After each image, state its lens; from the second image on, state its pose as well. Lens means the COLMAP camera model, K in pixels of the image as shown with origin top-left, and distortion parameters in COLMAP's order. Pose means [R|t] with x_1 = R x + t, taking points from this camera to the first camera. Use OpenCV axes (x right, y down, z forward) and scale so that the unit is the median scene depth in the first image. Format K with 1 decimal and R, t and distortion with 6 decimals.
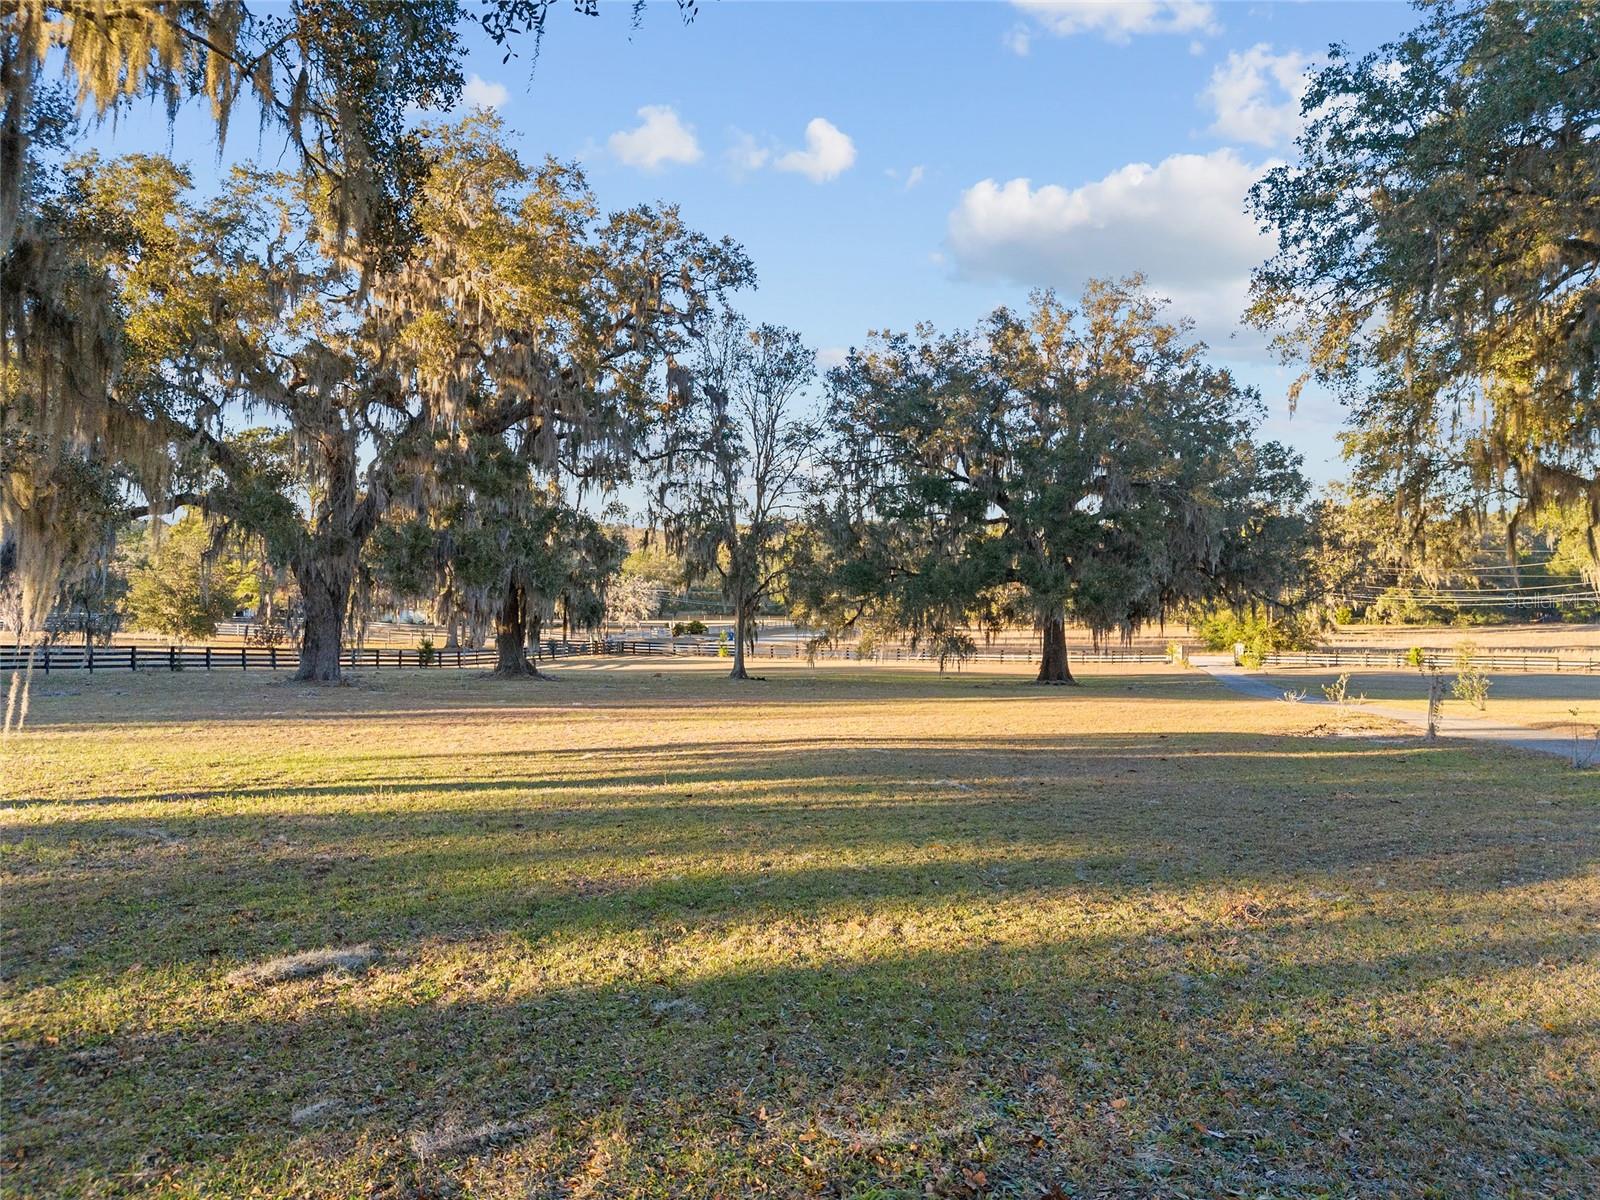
lens RADIAL K [[1218.1, 0, 800.0], [0, 1218.1, 600.0], [0, 0, 1]] dist [0.034878, -0.007795]
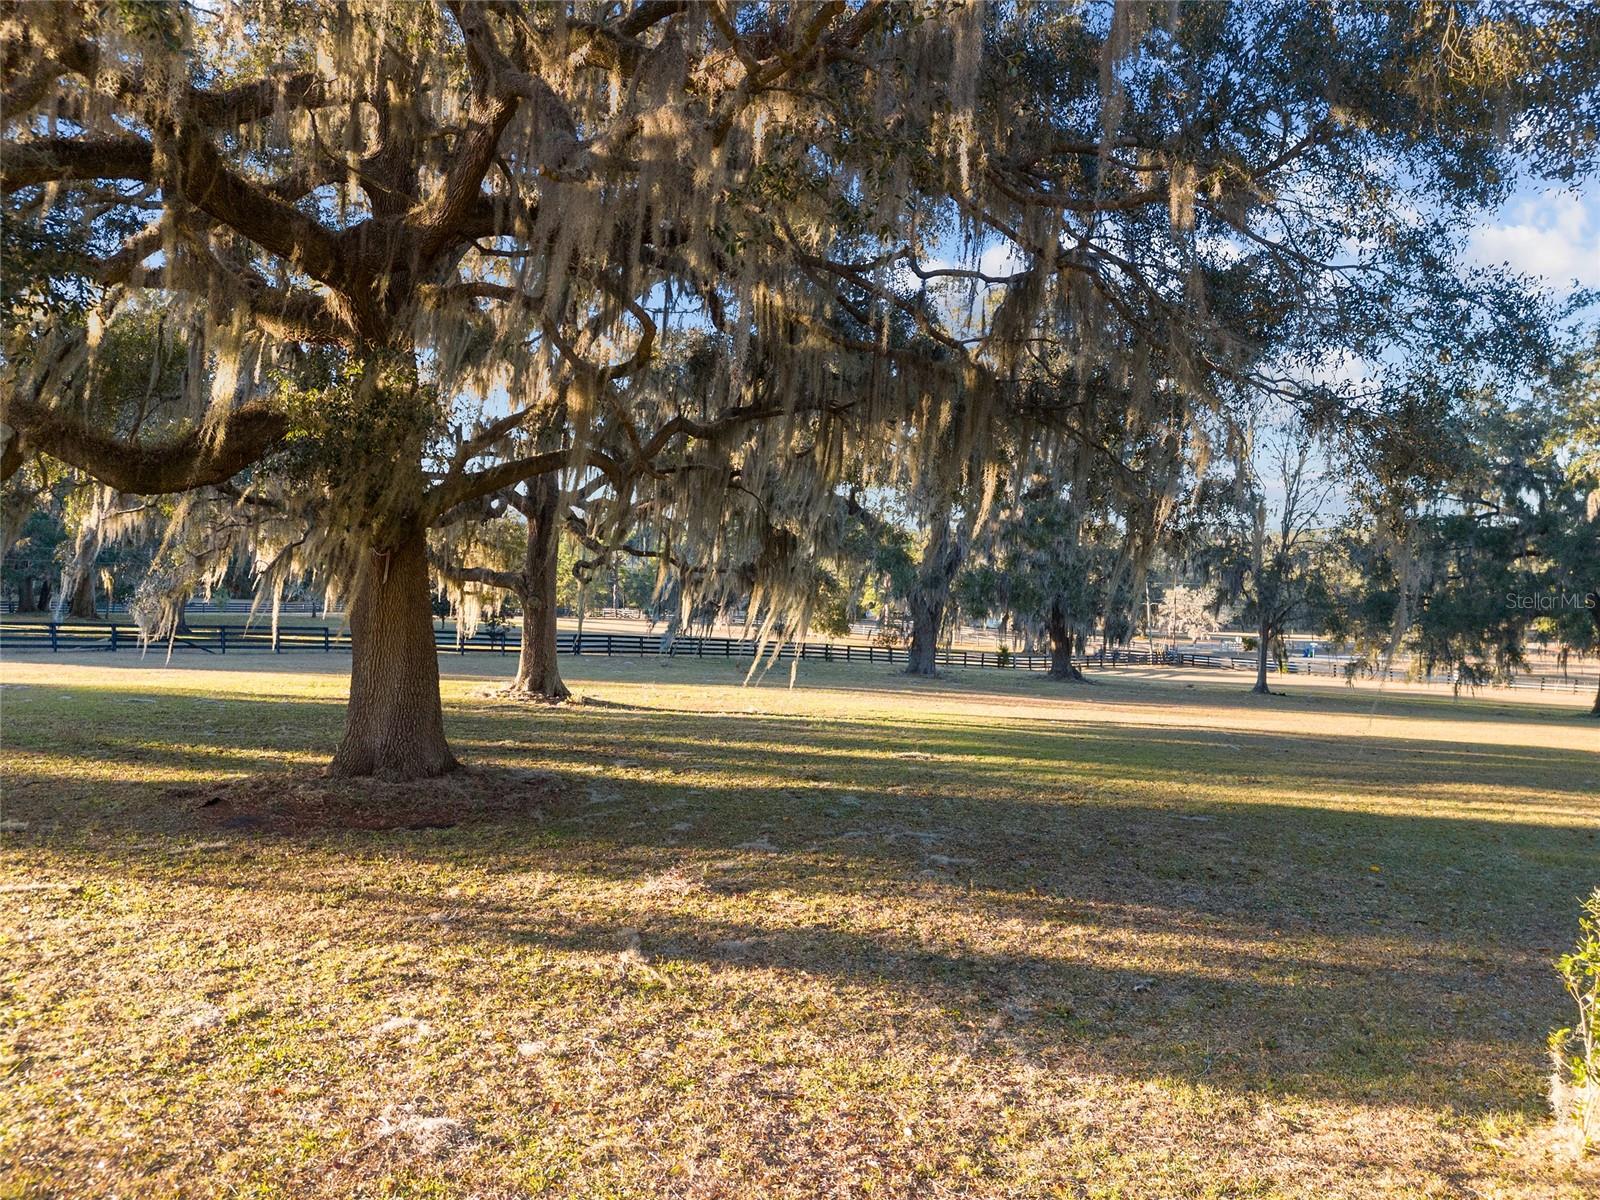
lens RADIAL K [[1218.1, 0, 800.0], [0, 1218.1, 600.0], [0, 0, 1]] dist [0.034878, -0.007795]
pose [[0.888040, 0.025187, -0.459076, 0.092879], [-0.027107, 0.999630, 0.002408, -0.013344], [0.458966, 0.010306, 0.888394, -0.231219]]
